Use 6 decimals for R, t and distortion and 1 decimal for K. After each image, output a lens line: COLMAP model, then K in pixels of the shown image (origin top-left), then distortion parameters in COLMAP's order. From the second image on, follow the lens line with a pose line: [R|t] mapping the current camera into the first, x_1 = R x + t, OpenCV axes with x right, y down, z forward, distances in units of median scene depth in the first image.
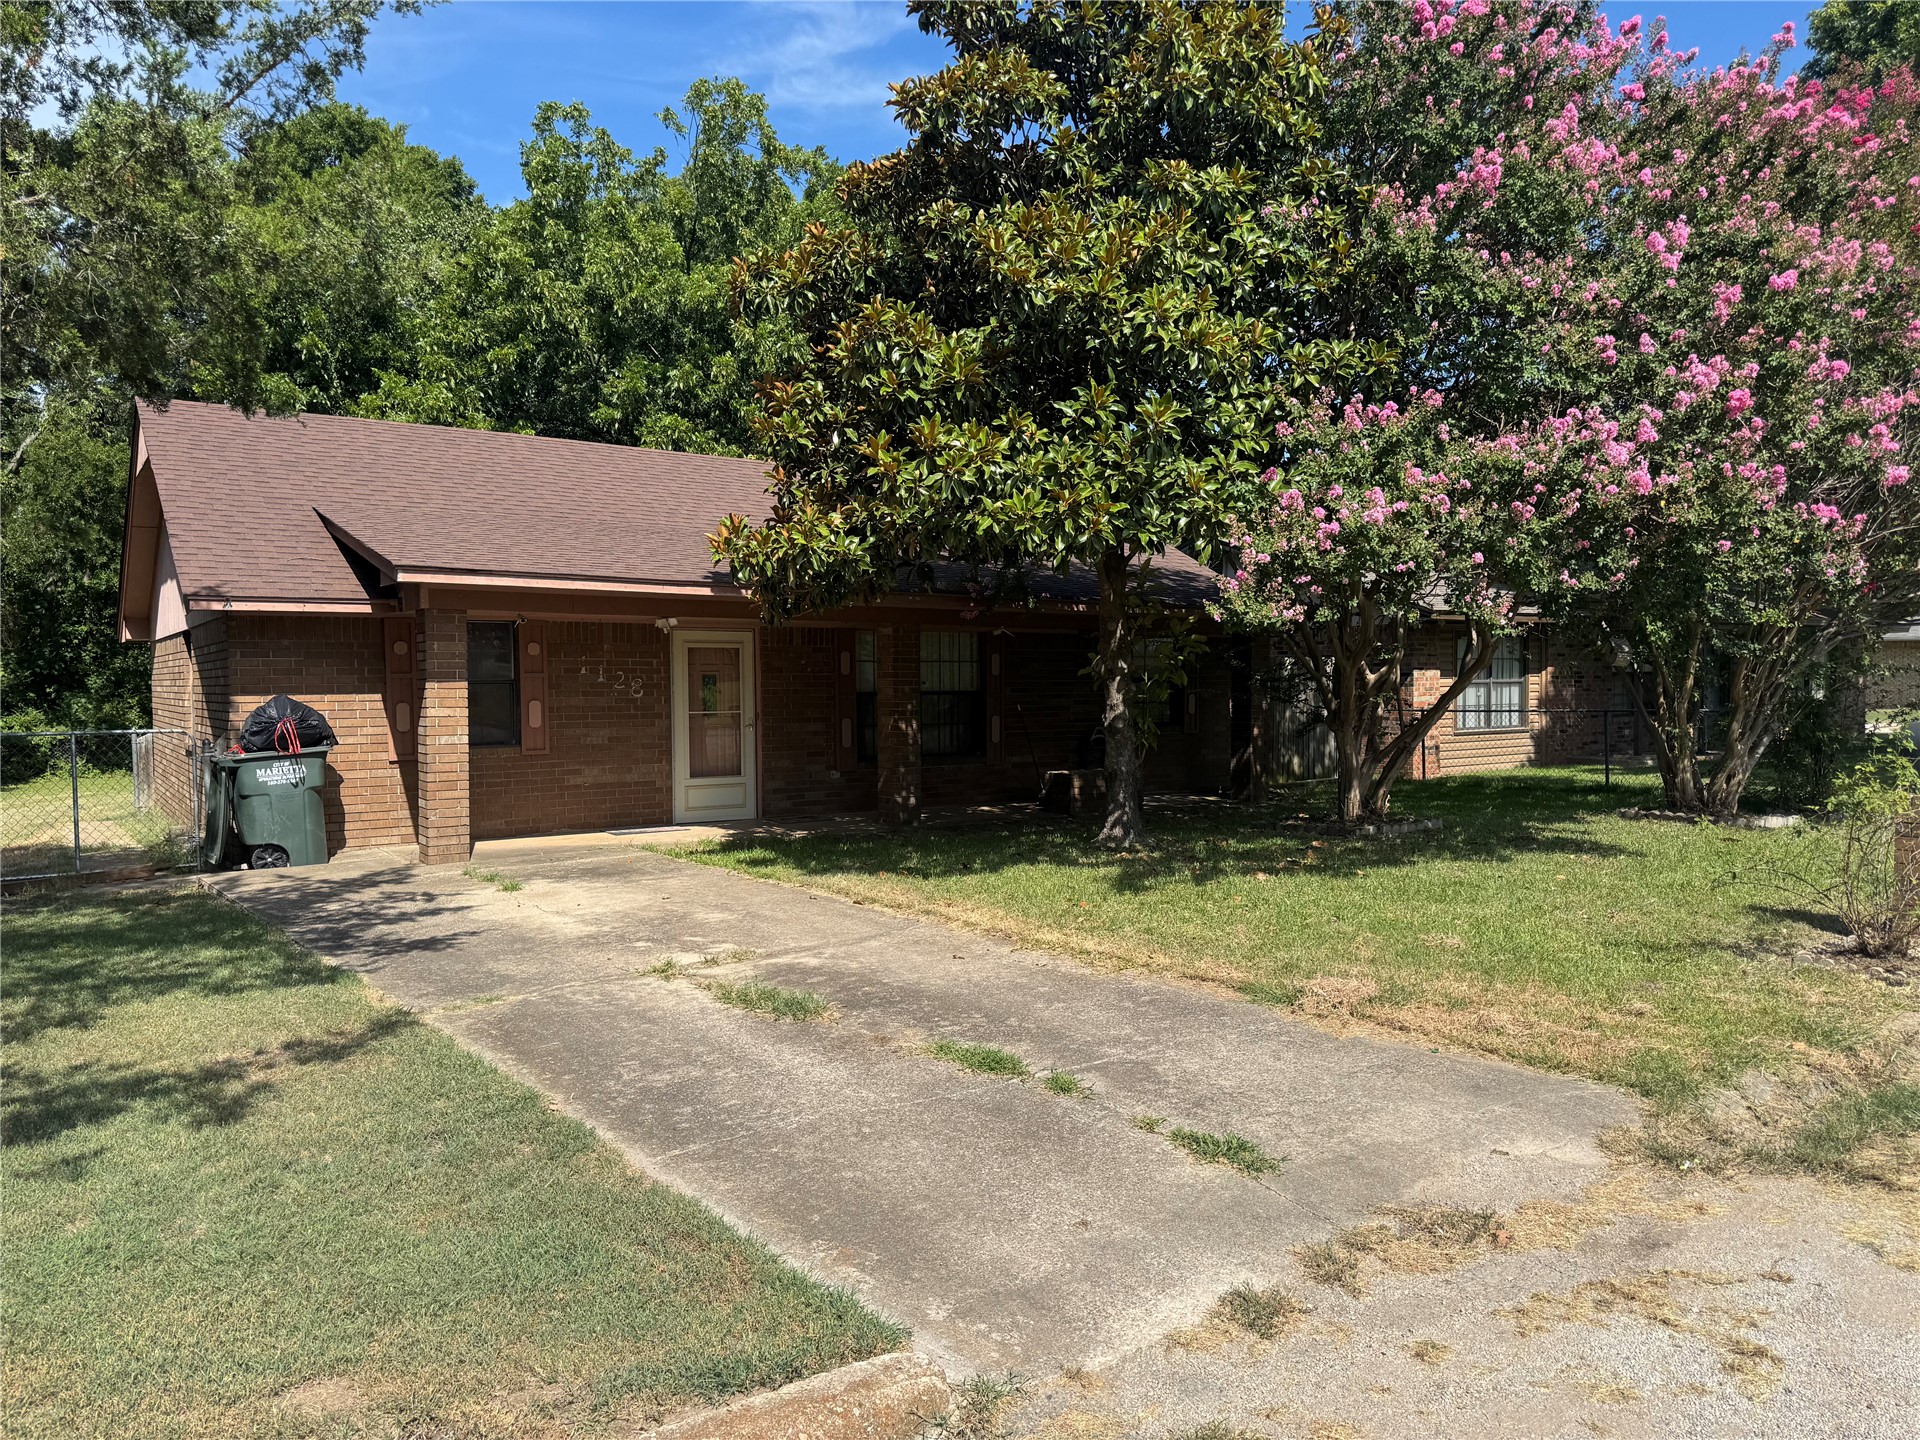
lens RADIAL K [[1350.4, 0, 967.1], [0, 1350.4, 724.2], [0, 0, 1]] dist [0.042502, -0.047550]
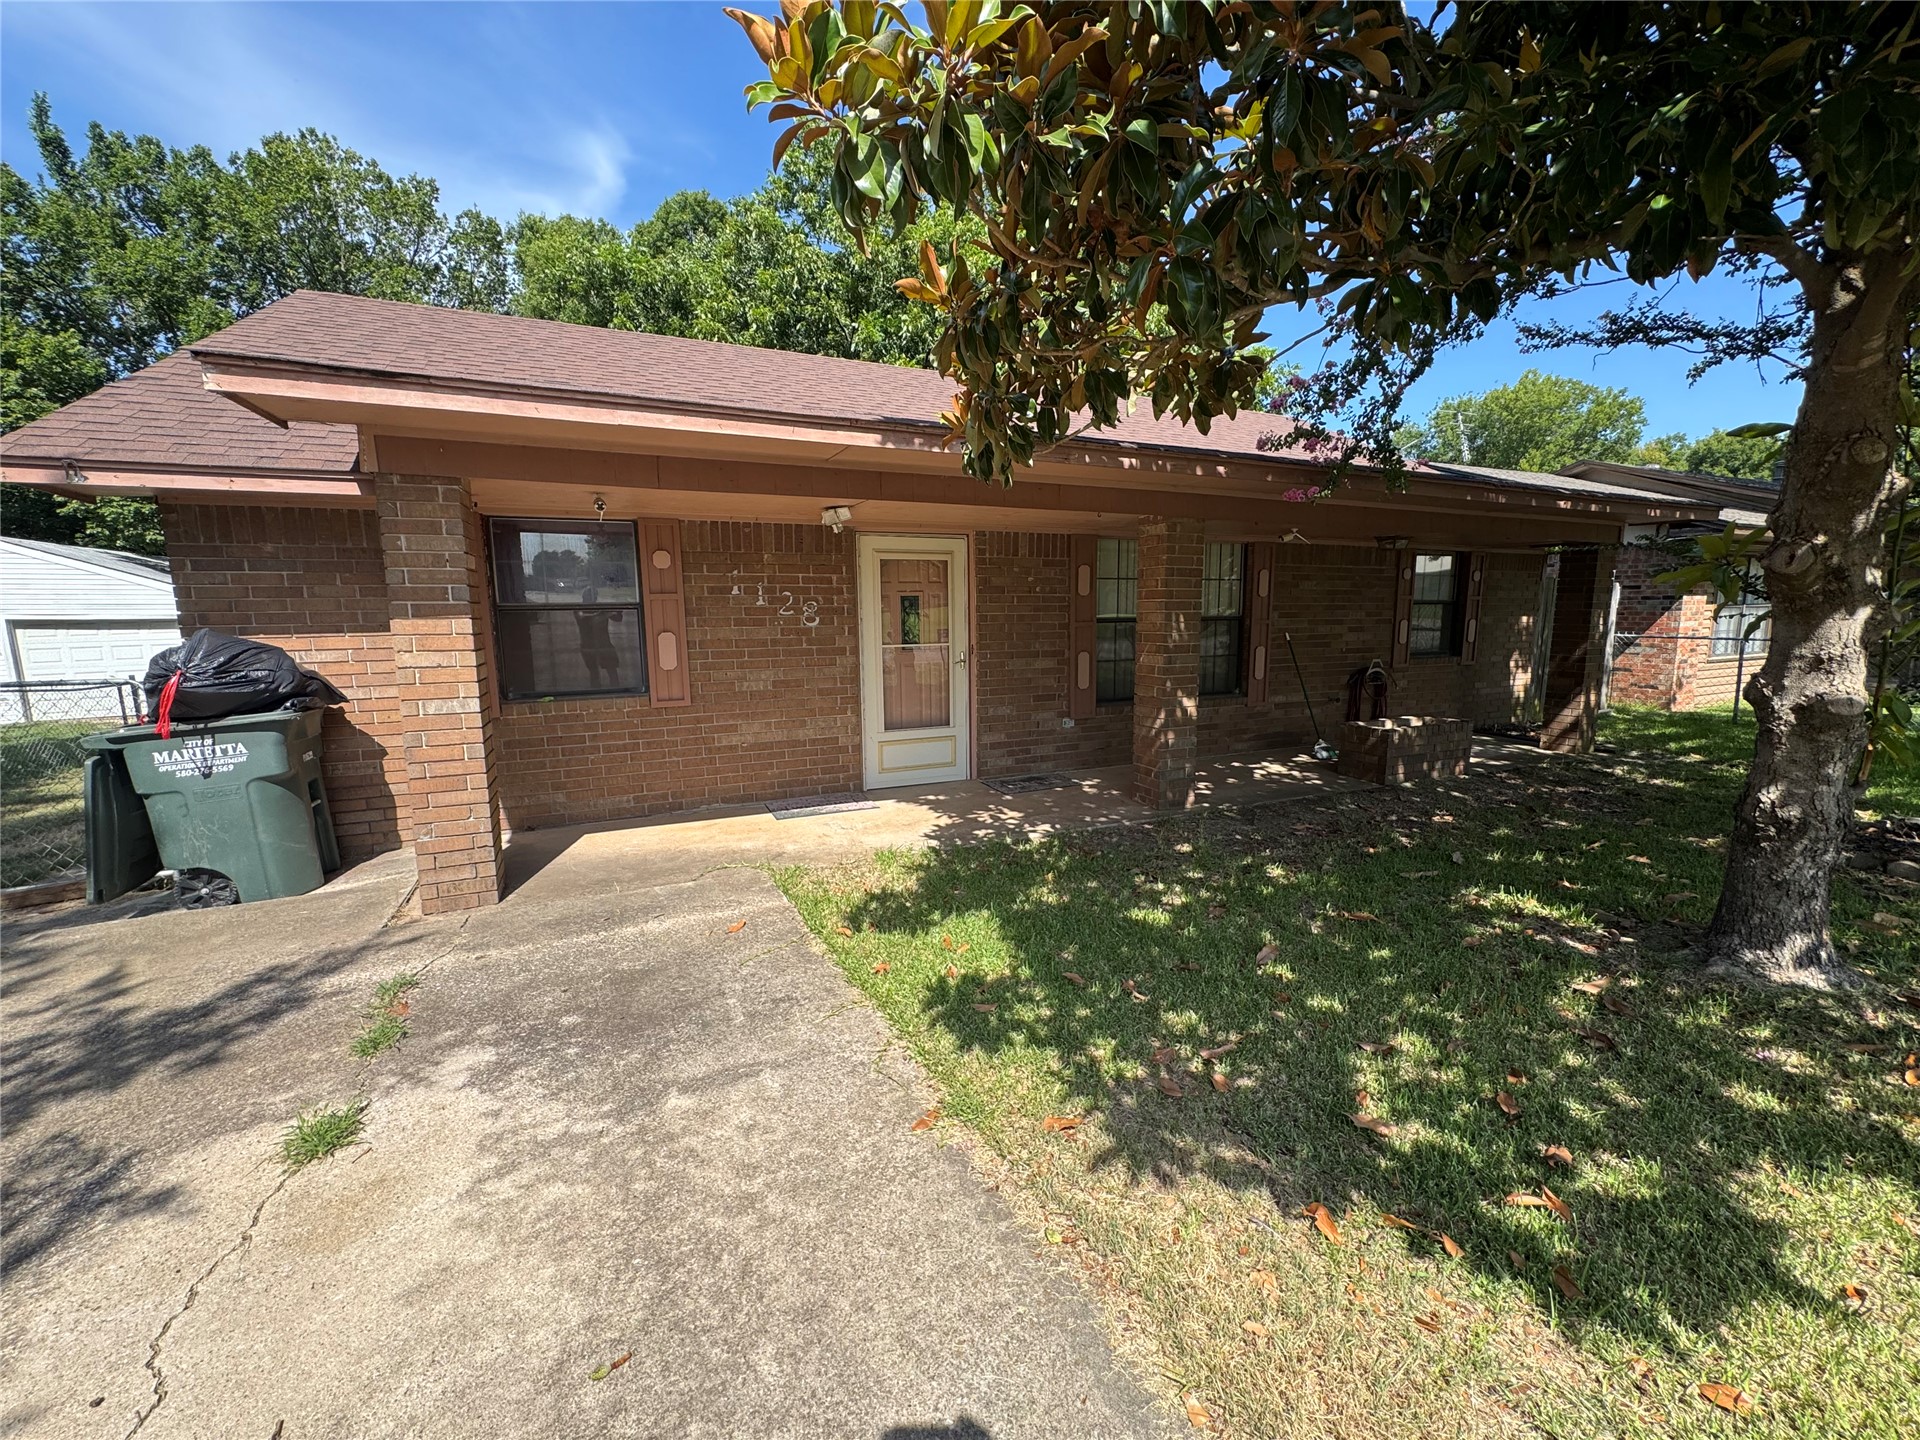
lens RADIAL K [[771.9, 0, 955.9], [0, 771.9, 729.7], [0, 0, 1]] dist [-0.003036, 0.000001]
pose [[0.982052, 0.028494, -0.186447, -0.083827], [-0.004538, 0.991807, 0.127667, -0.018030], [0.188557, -0.124529, 0.974135, 0.585284]]
